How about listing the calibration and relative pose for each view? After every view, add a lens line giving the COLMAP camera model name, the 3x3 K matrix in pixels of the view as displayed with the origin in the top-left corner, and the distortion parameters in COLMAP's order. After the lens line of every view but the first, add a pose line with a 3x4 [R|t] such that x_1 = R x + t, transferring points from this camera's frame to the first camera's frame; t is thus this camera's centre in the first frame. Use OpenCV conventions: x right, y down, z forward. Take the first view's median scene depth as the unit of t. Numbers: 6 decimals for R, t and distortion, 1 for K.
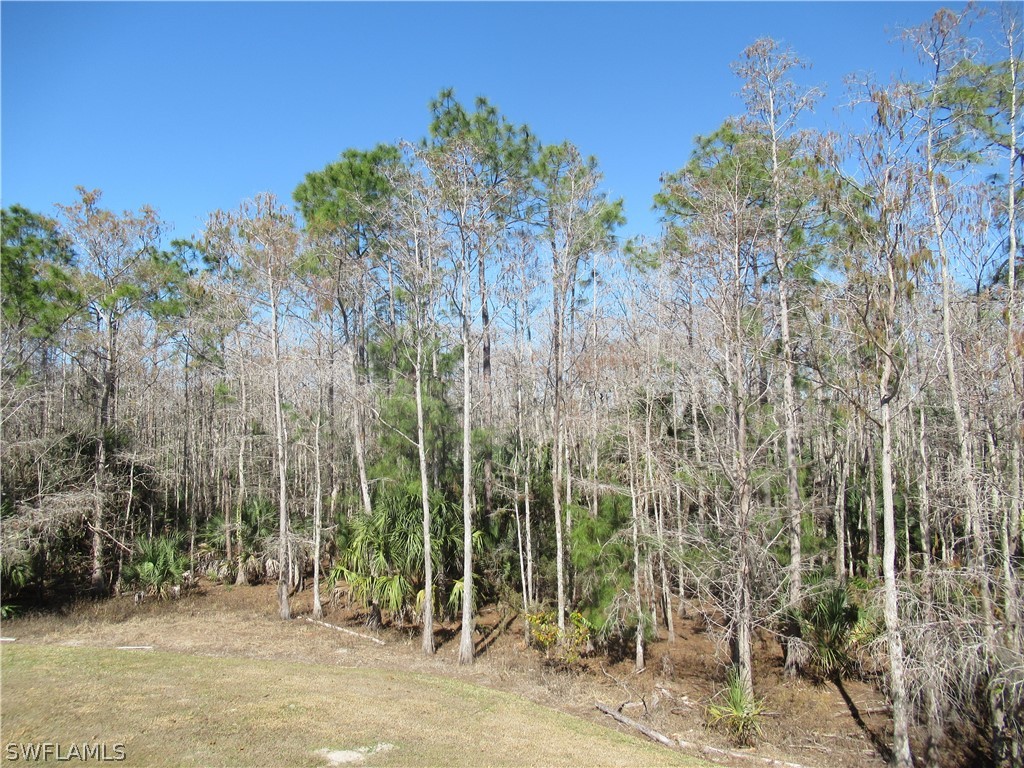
lens RADIAL K [[759.9, 0, 515.7], [0, 759.9, 387.7], [0, 0, 1]] dist [-0.003532, -0.012674]
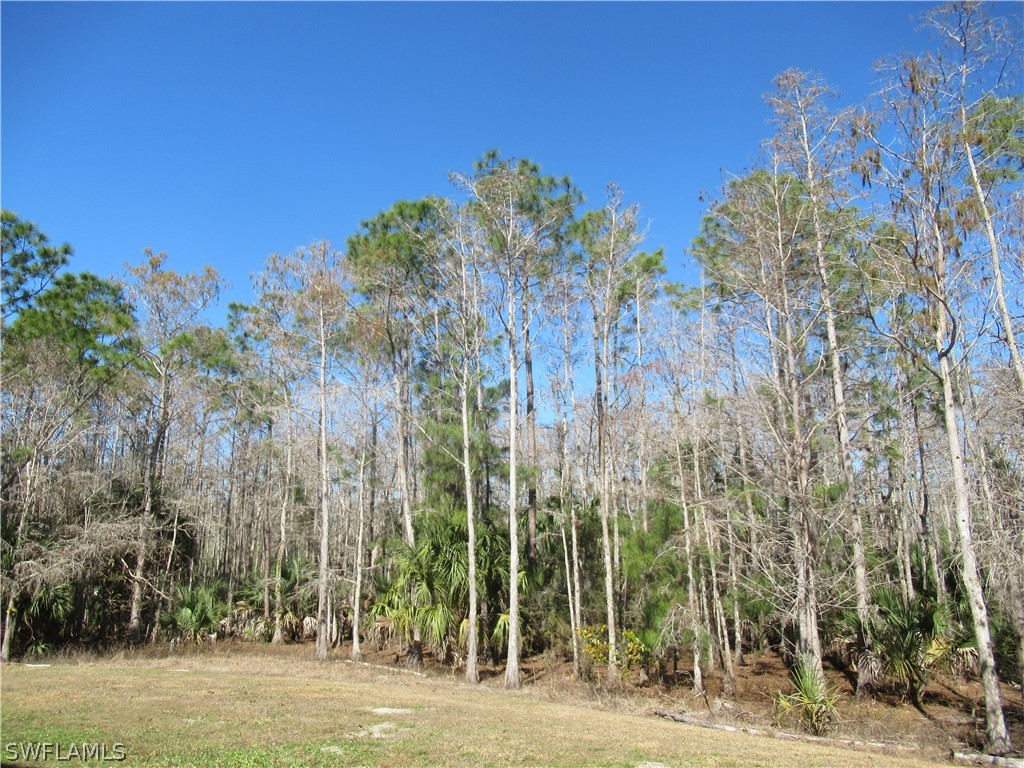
lens RADIAL K [[759.9, 0, 517.3], [0, 759.9, 385.4], [0, 0, 1]] dist [-0.003532, -0.012674]
pose [[0.998874, -0.008690, -0.046636, -0.009416], [0.001026, 0.986807, -0.161901, 0.113355], [0.047427, 0.161671, 0.985704, 0.007041]]
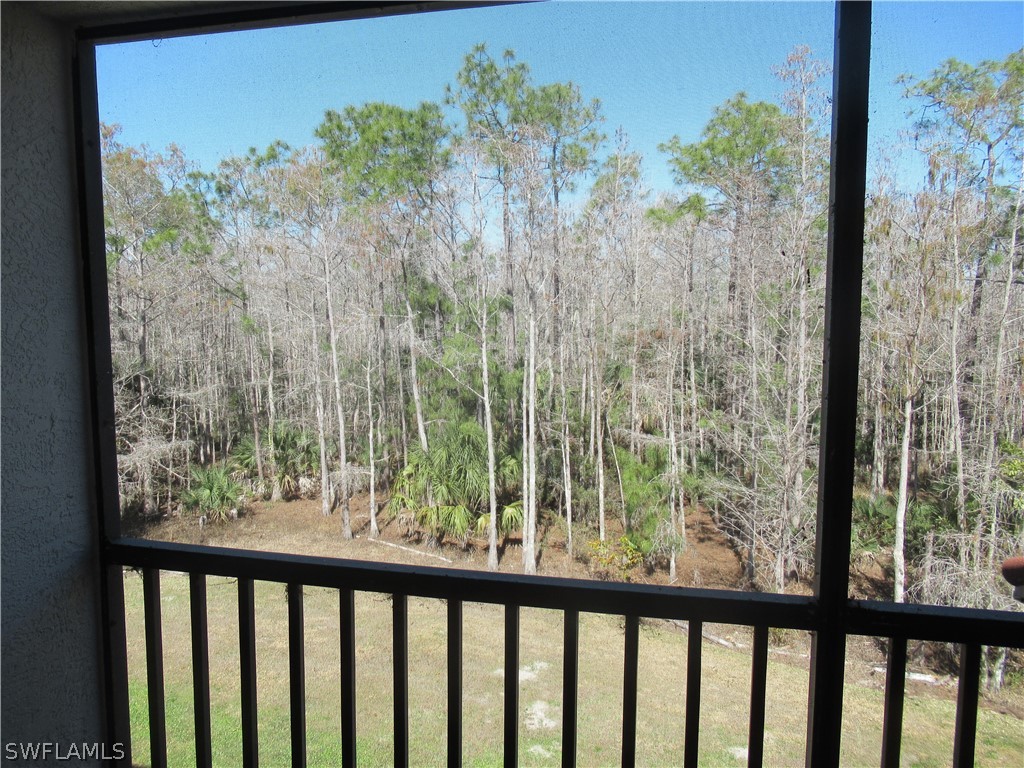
lens RADIAL K [[759.9, 0, 512.3], [0, 759.9, 388.2], [0, 0, 1]] dist [-0.003532, -0.012674]
pose [[0.993021, -0.006459, 0.117759, -0.186942], [-0.013612, 0.985548, 0.168846, -0.113271], [-0.117148, -0.169270, 0.978583, -0.108846]]
